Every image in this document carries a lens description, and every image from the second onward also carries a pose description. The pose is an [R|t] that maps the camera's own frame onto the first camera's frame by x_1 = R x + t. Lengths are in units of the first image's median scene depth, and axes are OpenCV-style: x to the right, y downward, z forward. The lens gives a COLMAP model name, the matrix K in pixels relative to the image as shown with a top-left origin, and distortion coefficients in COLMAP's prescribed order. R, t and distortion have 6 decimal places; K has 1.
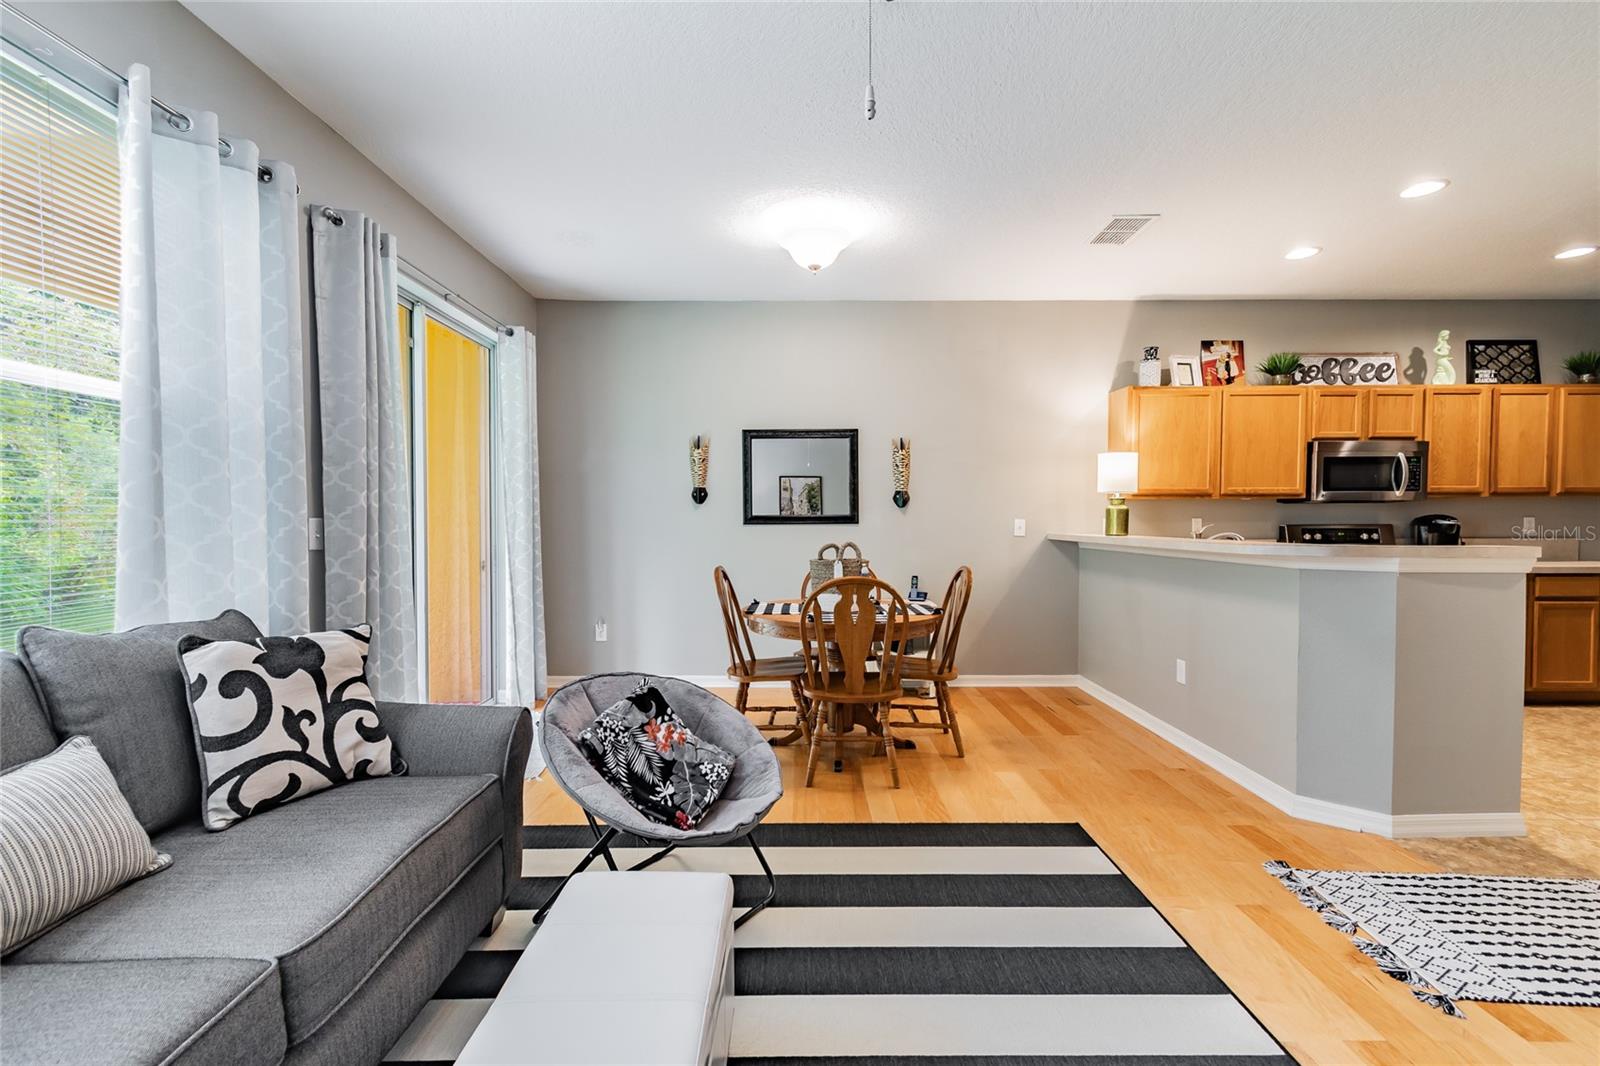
lens RADIAL K [[717.1, 0, 803.4], [0, 717.1, 537.4], [0, 0, 1]] dist [0.005399, -0.002419]
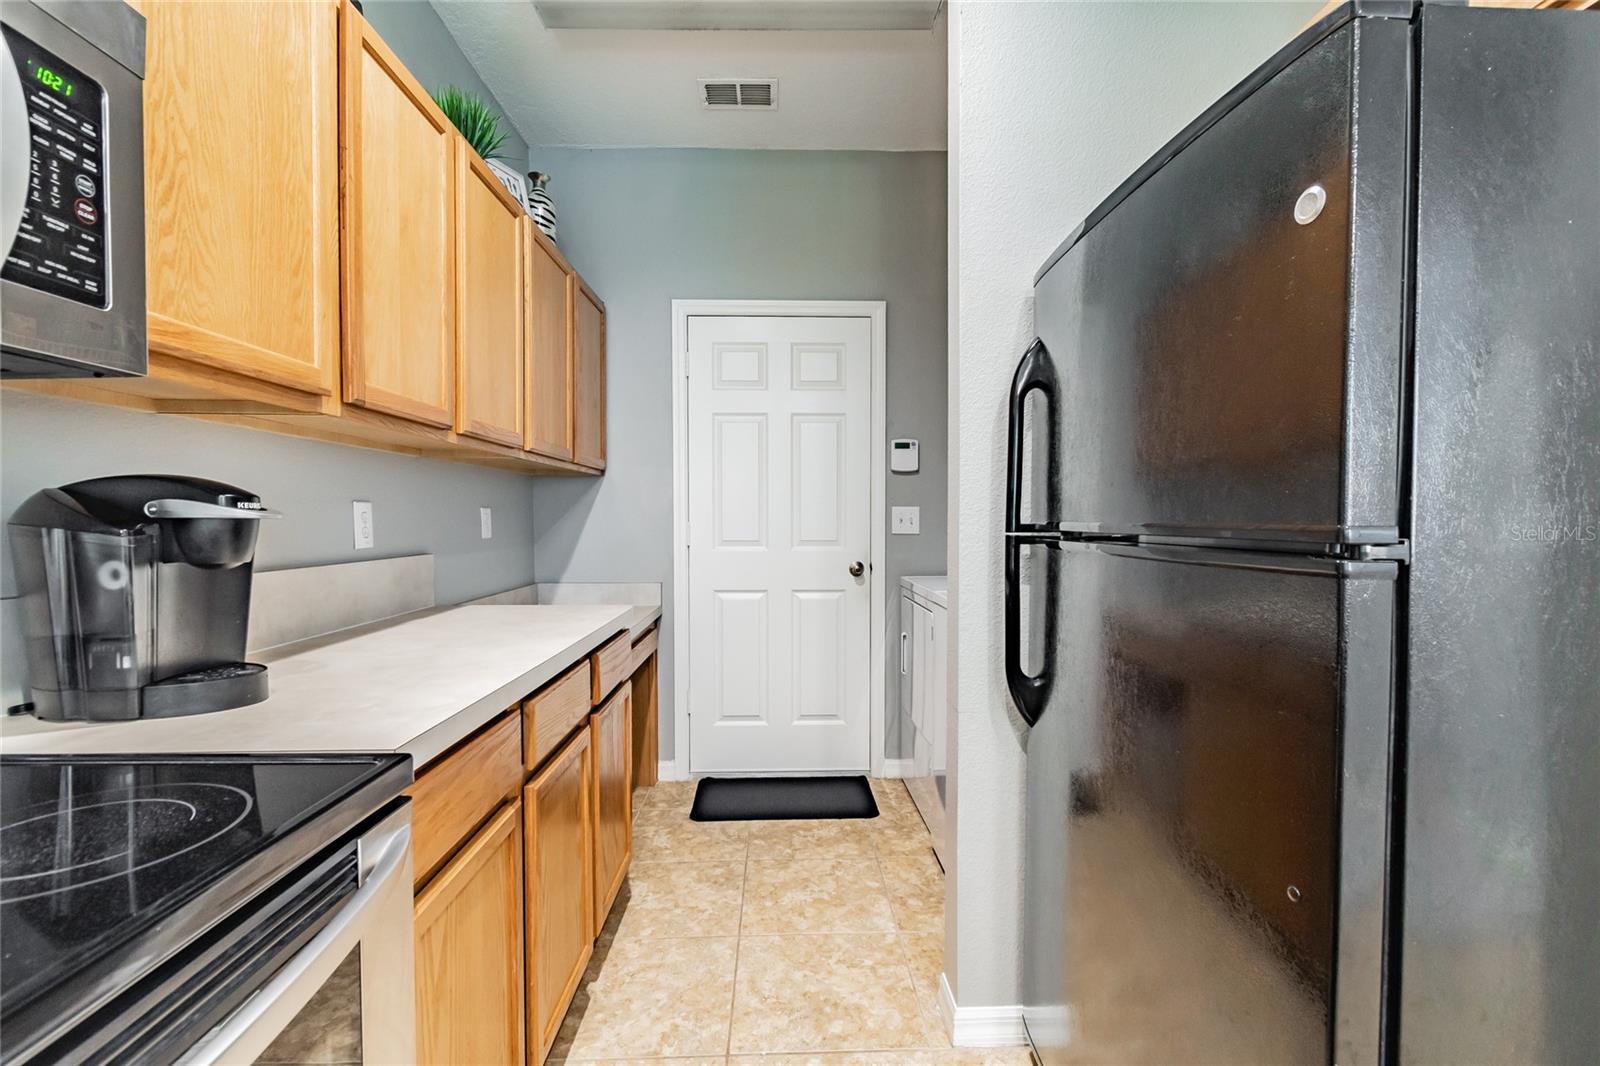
lens RADIAL K [[717.1, 0, 803.3], [0, 717.1, 537.4], [0, 0, 1]] dist [0.005399, -0.002419]
pose [[-0.032469, -0.025583, 0.999145, 0.712273], [0.026797, 0.999291, 0.026457, -0.015332], [-0.999113, 0.027634, -0.031761, 0.876310]]
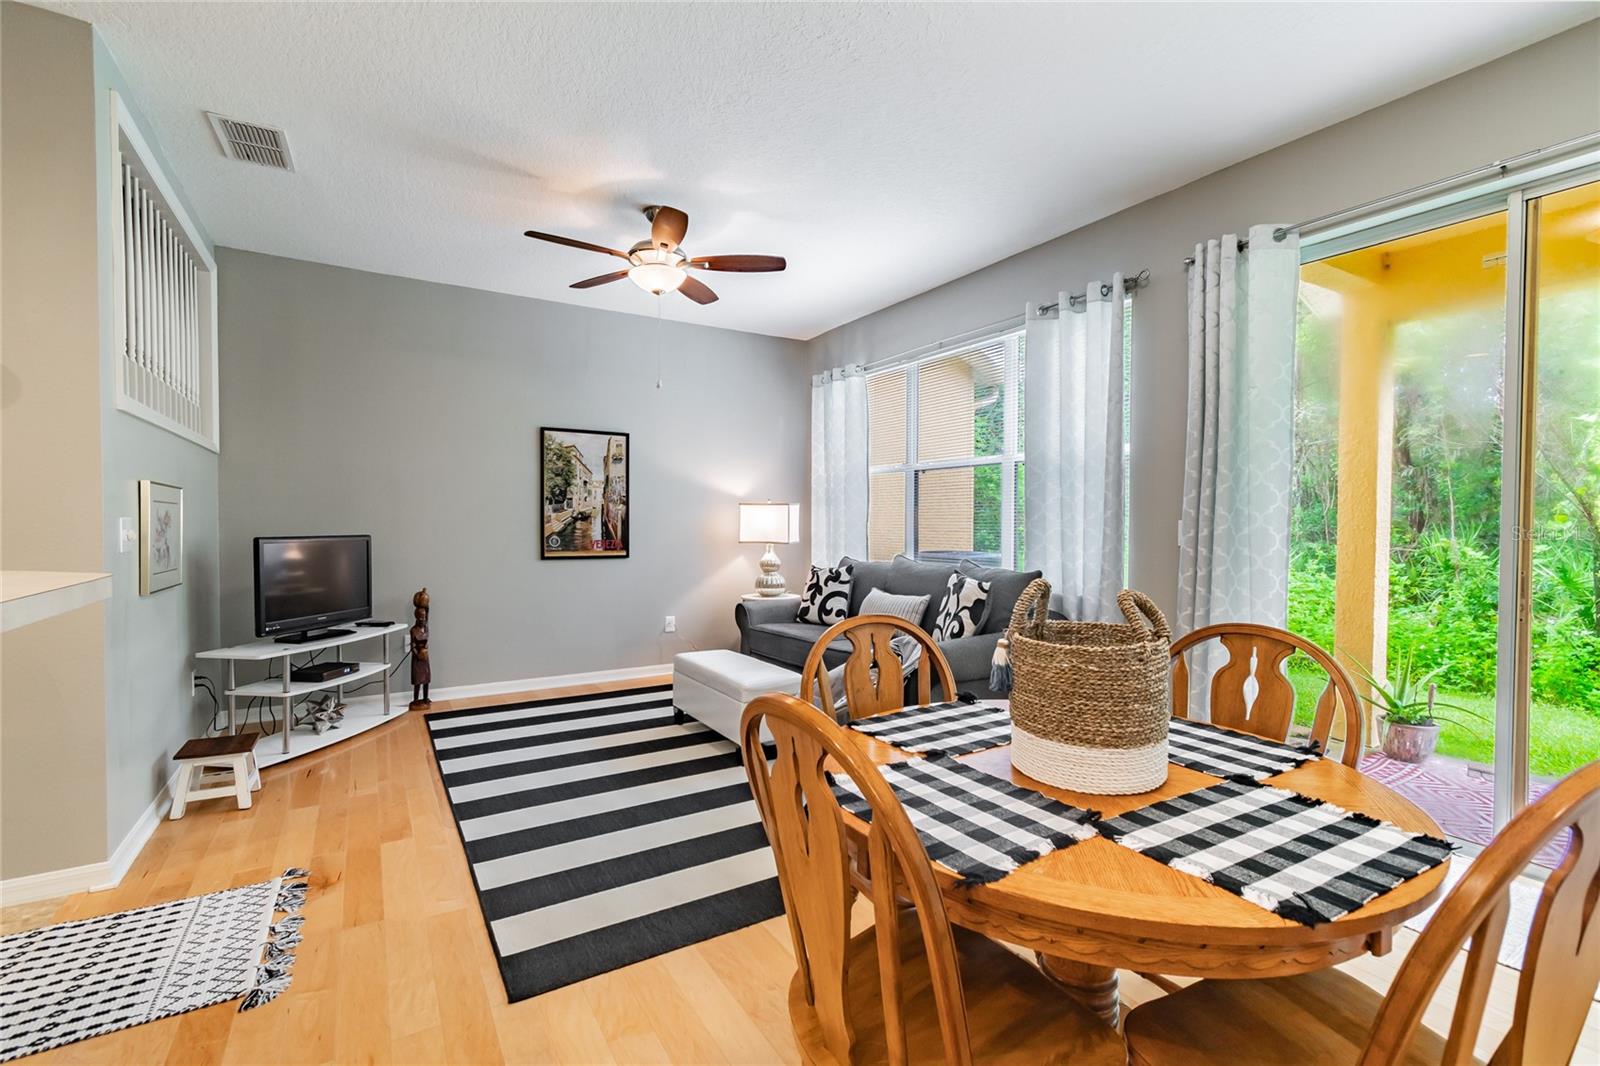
lens RADIAL K [[717.1, 0, 796.8], [0, 717.1, 525.8], [0, 0, 1]] dist [0.005399, -0.002419]
pose [[-0.857869, 0.002998, -0.513860, 0.299065], [-0.014926, 0.999416, 0.030748, -0.026468], [0.513652, 0.034047, -0.857323, 1.011943]]
